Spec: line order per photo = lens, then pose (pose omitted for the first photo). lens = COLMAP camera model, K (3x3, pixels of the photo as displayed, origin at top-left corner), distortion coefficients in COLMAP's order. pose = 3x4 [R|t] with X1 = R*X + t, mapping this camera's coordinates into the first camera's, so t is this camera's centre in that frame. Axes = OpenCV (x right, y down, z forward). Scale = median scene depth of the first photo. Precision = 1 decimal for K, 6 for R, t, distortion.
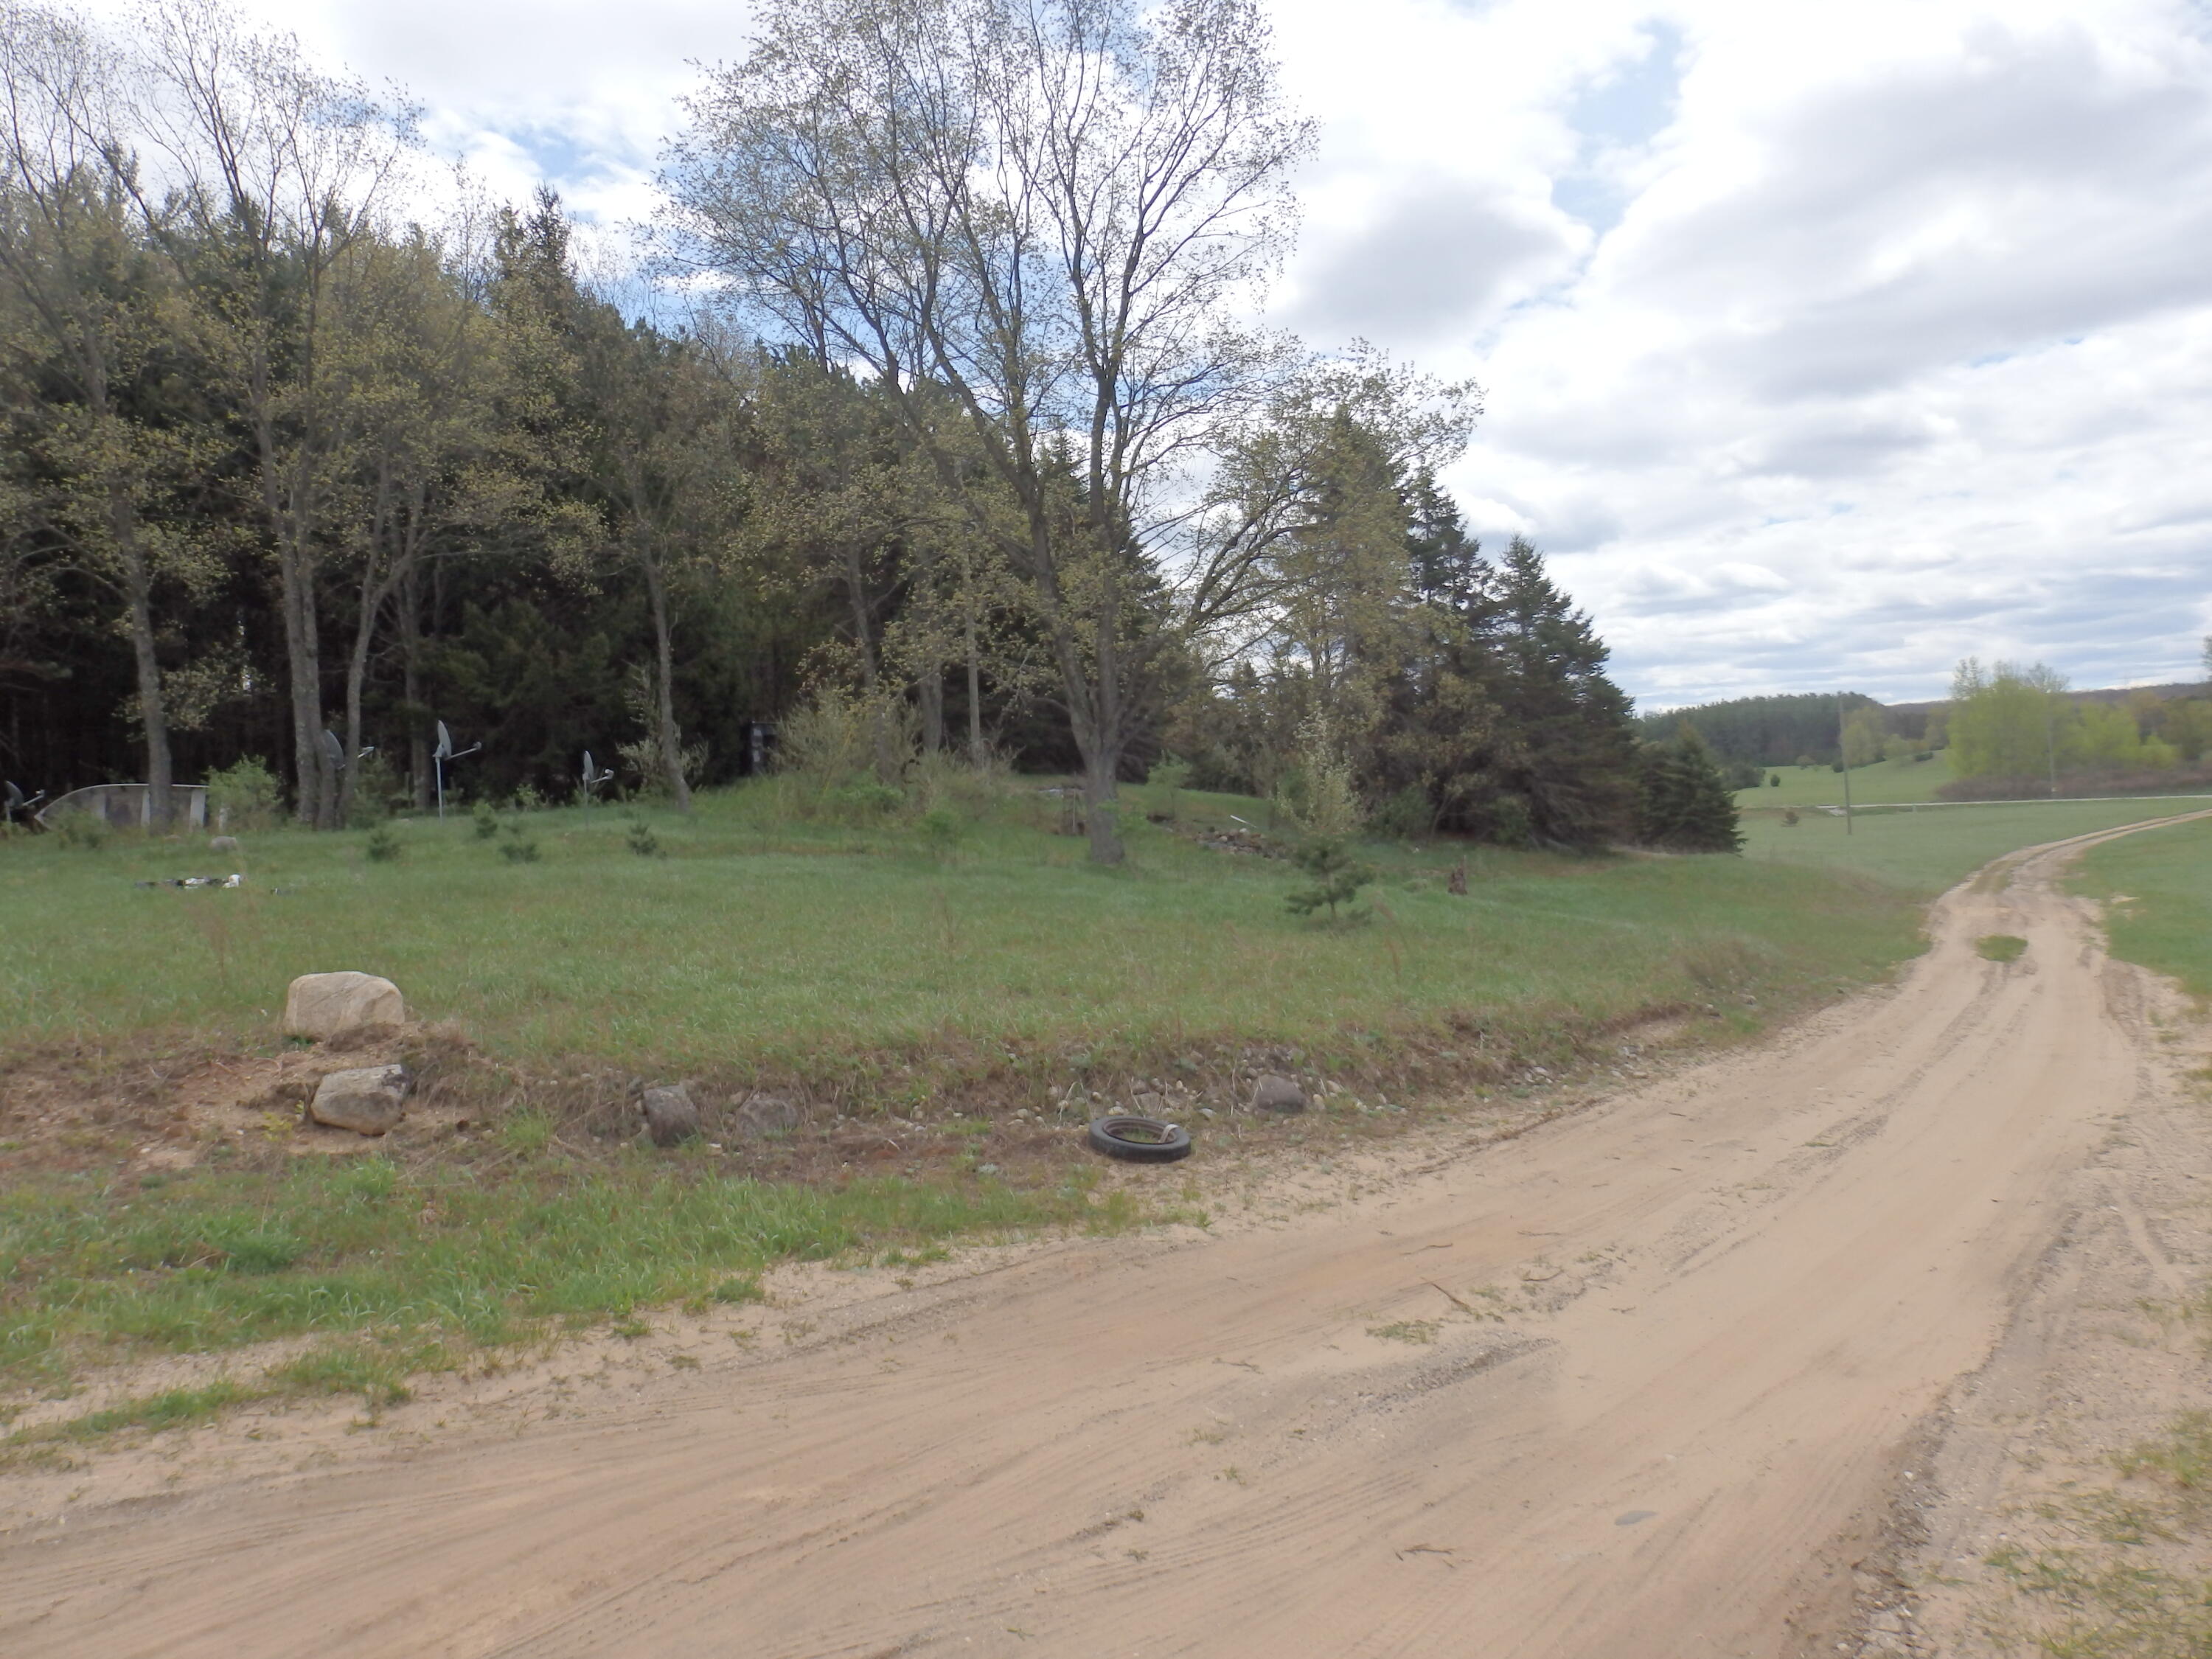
lens RADIAL K [[1669.7, 0, 1112.4], [0, 1669.7, 833.0], [0, 0, 1]] dist [0.004917, 0.008696]
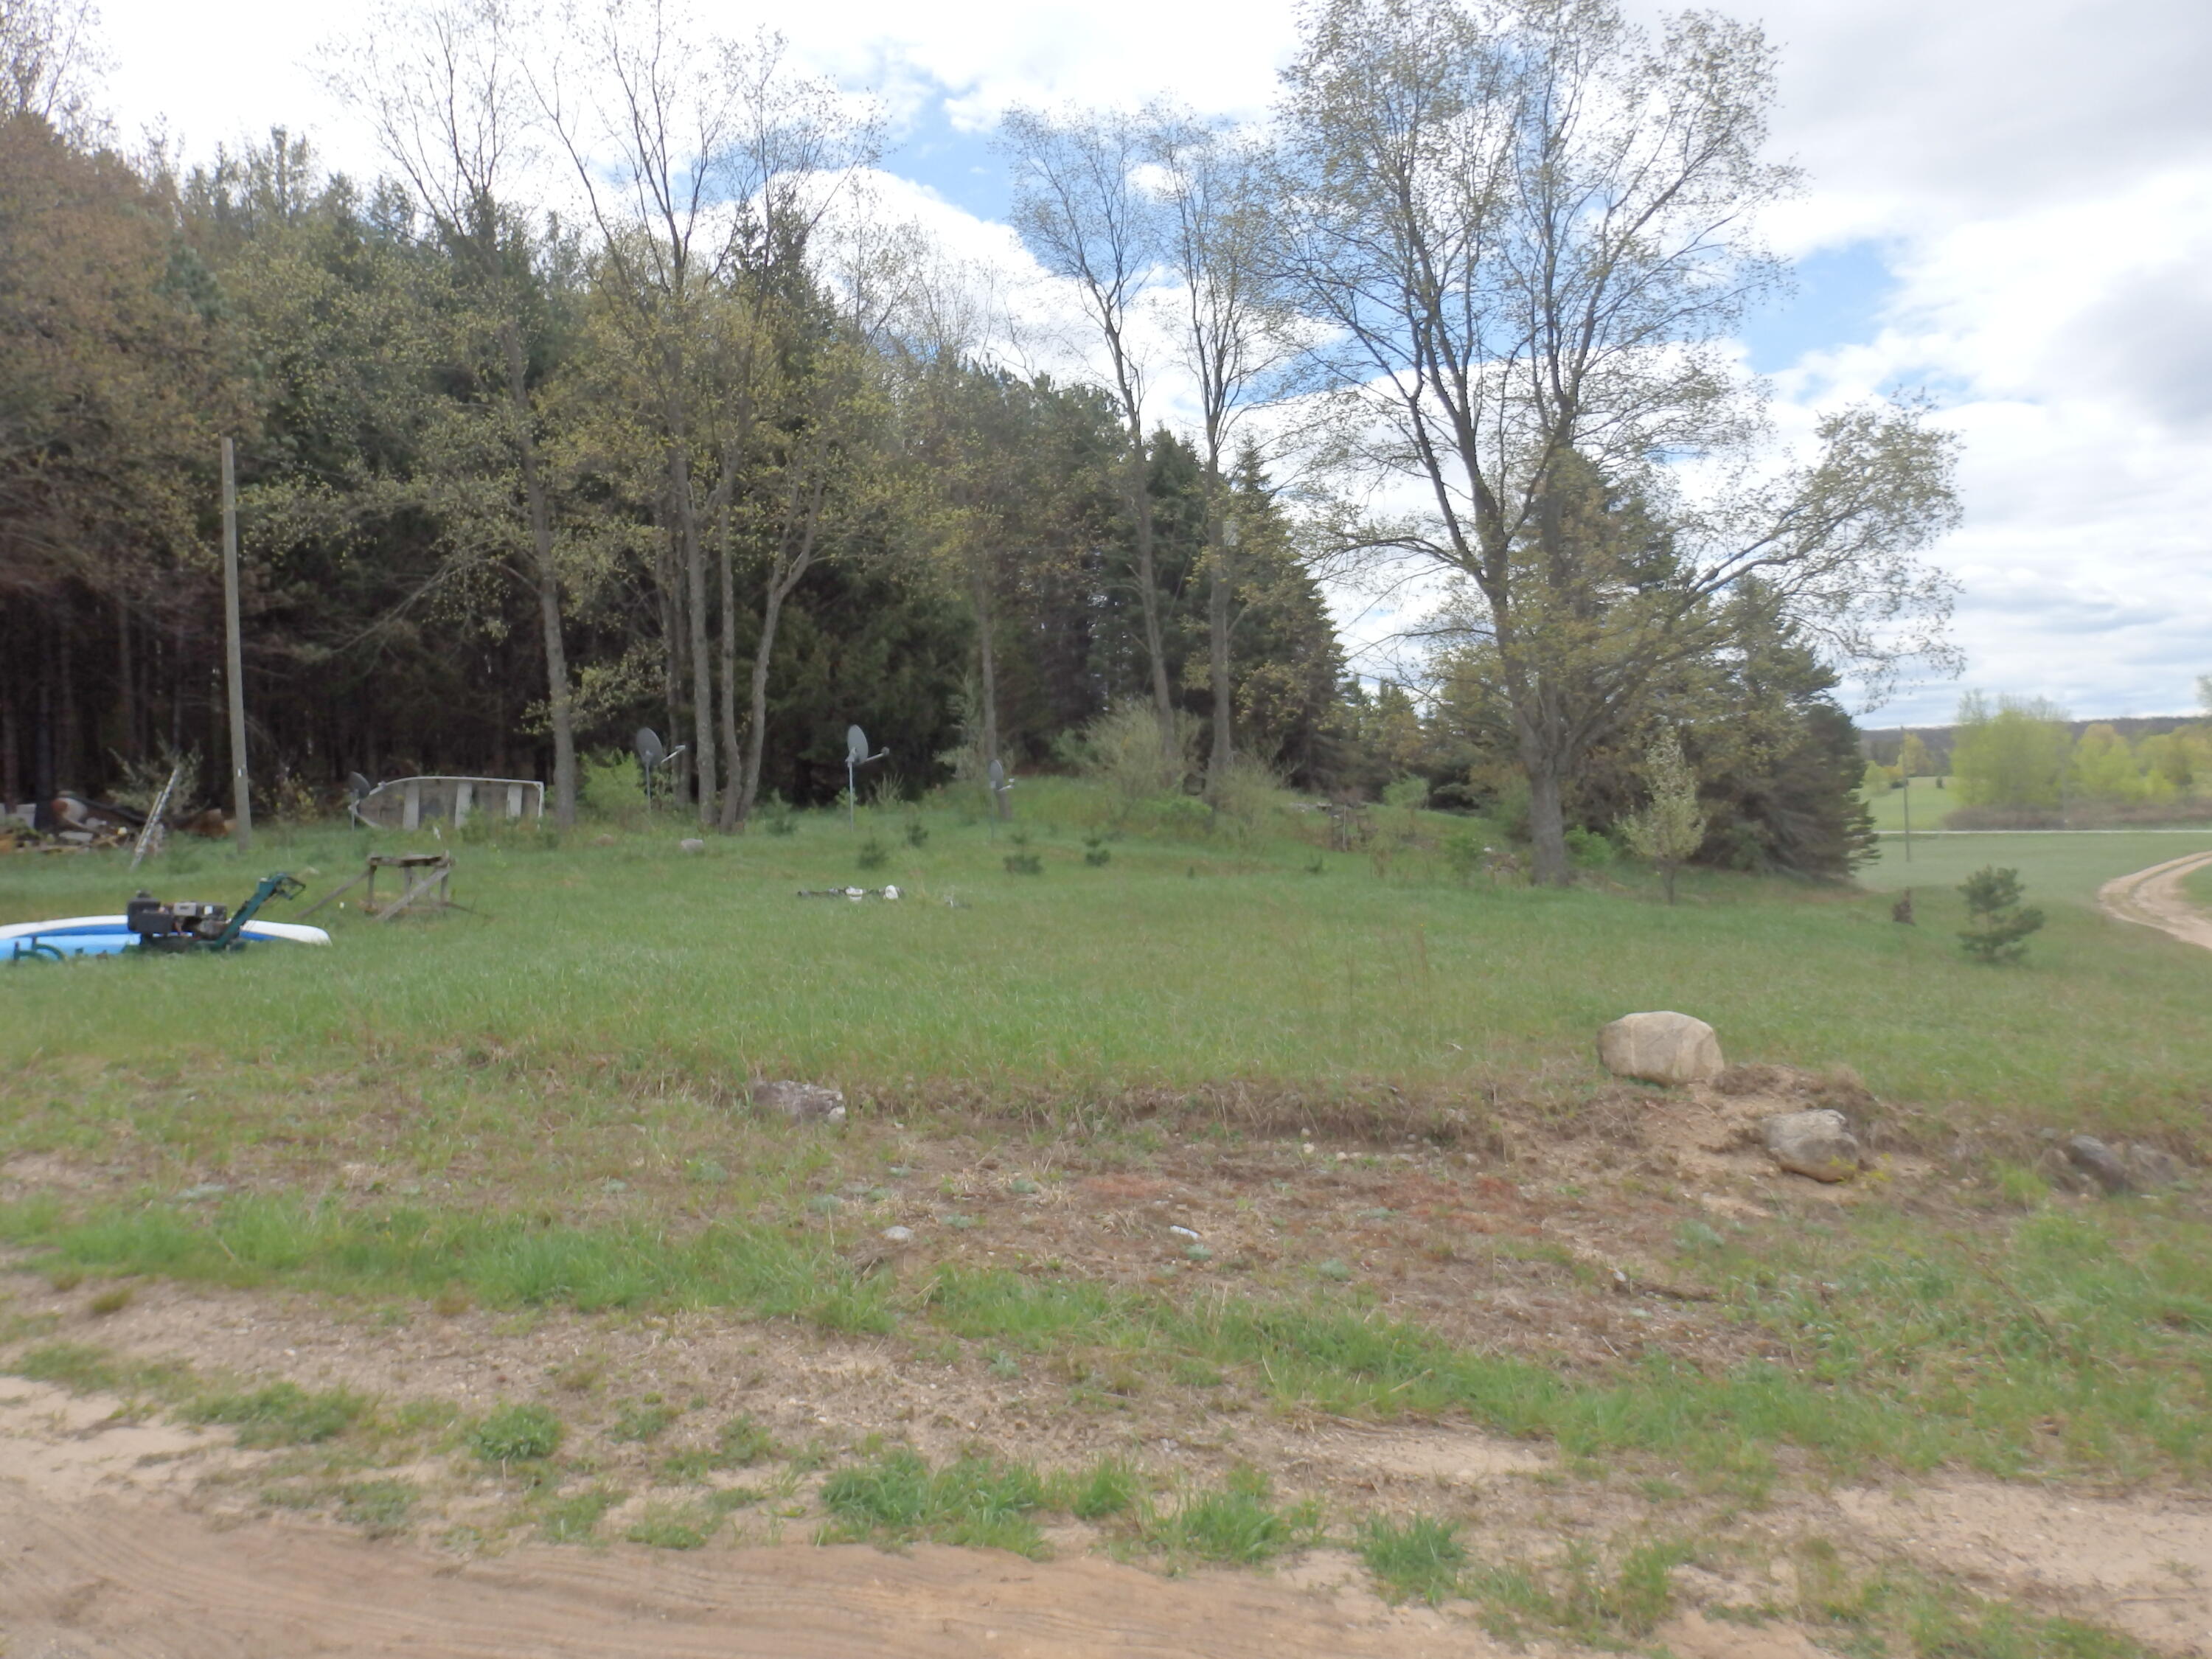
lens RADIAL K [[1669.7, 0, 1112.4], [0, 1669.7, 833.0], [0, 0, 1]] dist [0.004917, 0.008696]
pose [[0.999393, 0.023951, 0.025282, -0.455019], [-0.023849, 0.999706, -0.004327, -0.005684], [-0.025378, 0.003722, 0.999671, 0.010983]]
